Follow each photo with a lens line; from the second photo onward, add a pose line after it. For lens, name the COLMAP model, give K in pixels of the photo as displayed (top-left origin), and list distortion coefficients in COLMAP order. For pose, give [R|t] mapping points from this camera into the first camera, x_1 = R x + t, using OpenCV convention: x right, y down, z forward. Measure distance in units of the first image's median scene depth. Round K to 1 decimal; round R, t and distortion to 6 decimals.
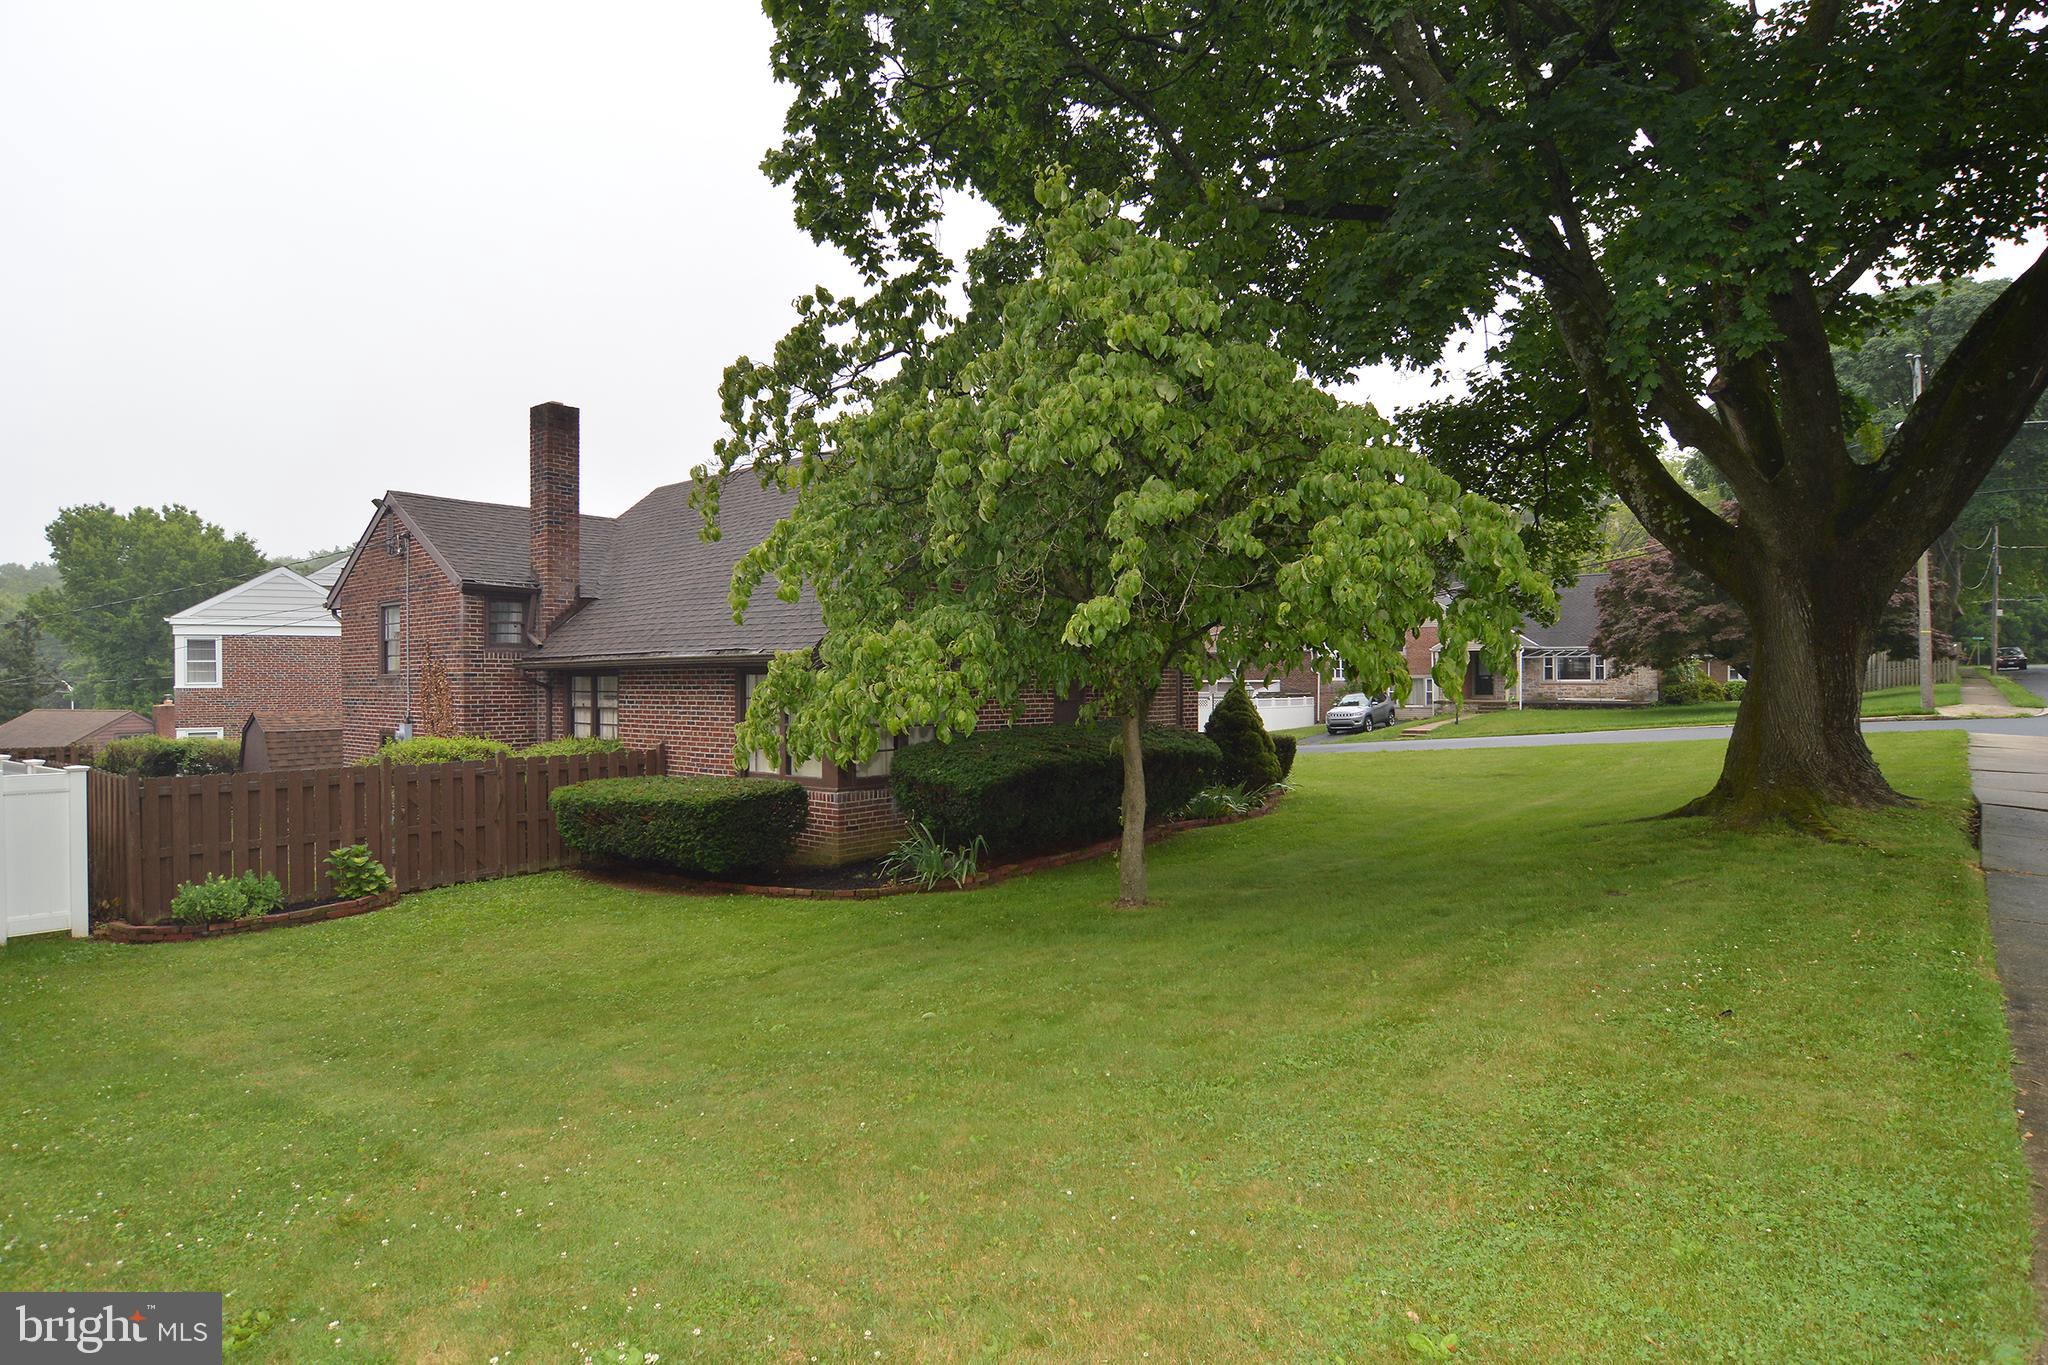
lens RADIAL K [[1112.8, 0, 1018.3], [0, 1112.8, 685.1], [0, 0, 1]] dist [-0.000271, -0.014310]
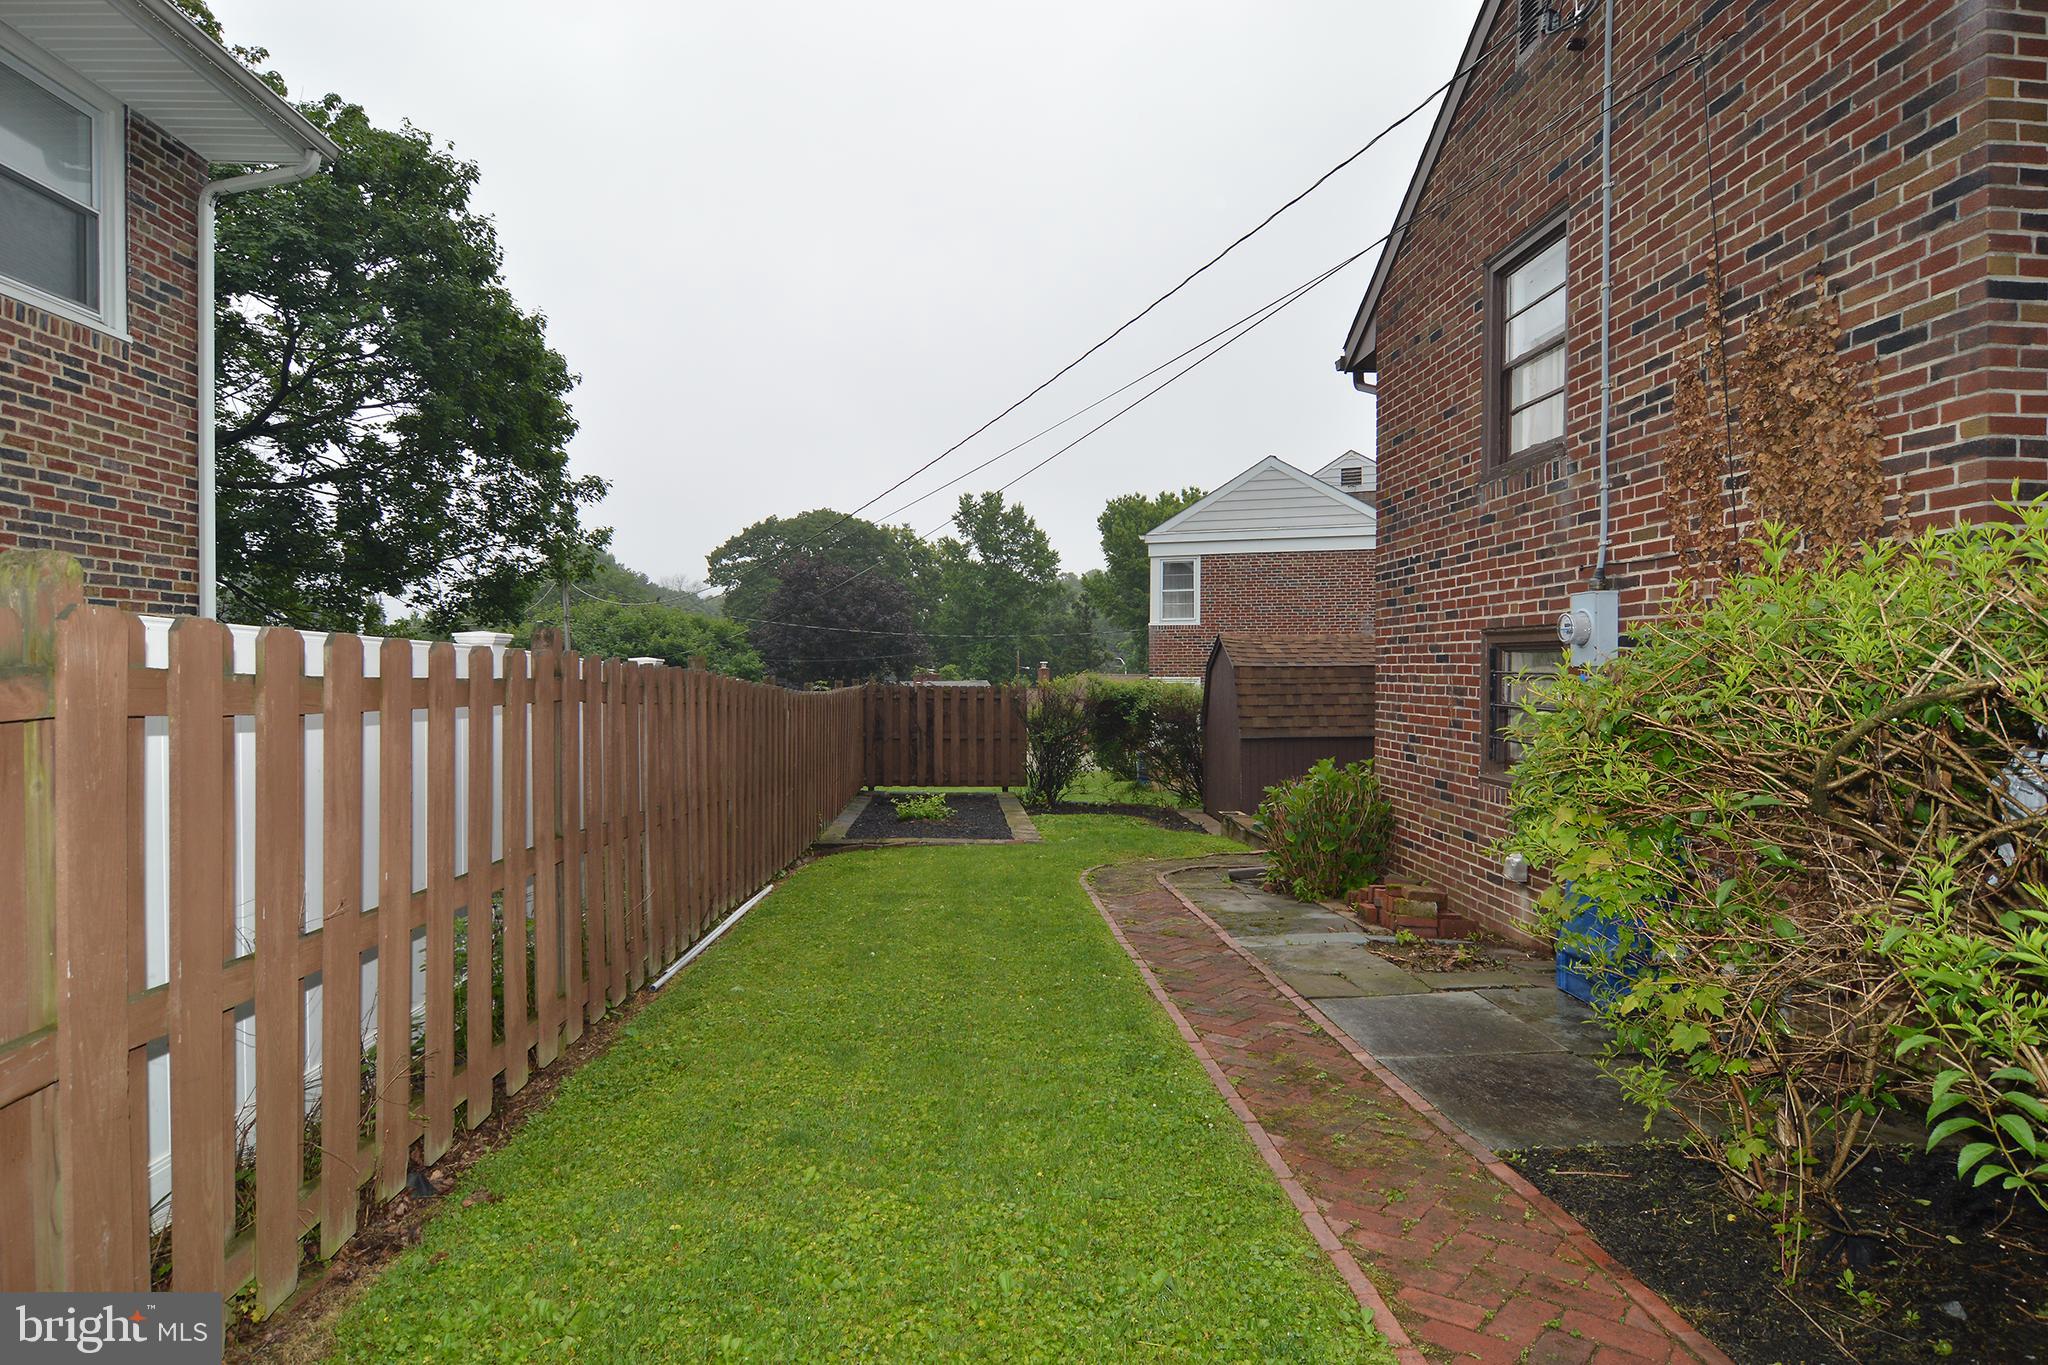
lens RADIAL K [[1112.8, 0, 1018.3], [0, 1112.8, 685.1], [0, 0, 1]] dist [-0.000271, -0.014310]
pose [[0.685529, 0.016868, -0.727850, -0.252247], [-0.007068, 0.999839, 0.016514, 0.032095], [0.728011, -0.006176, 0.685538, 0.392442]]
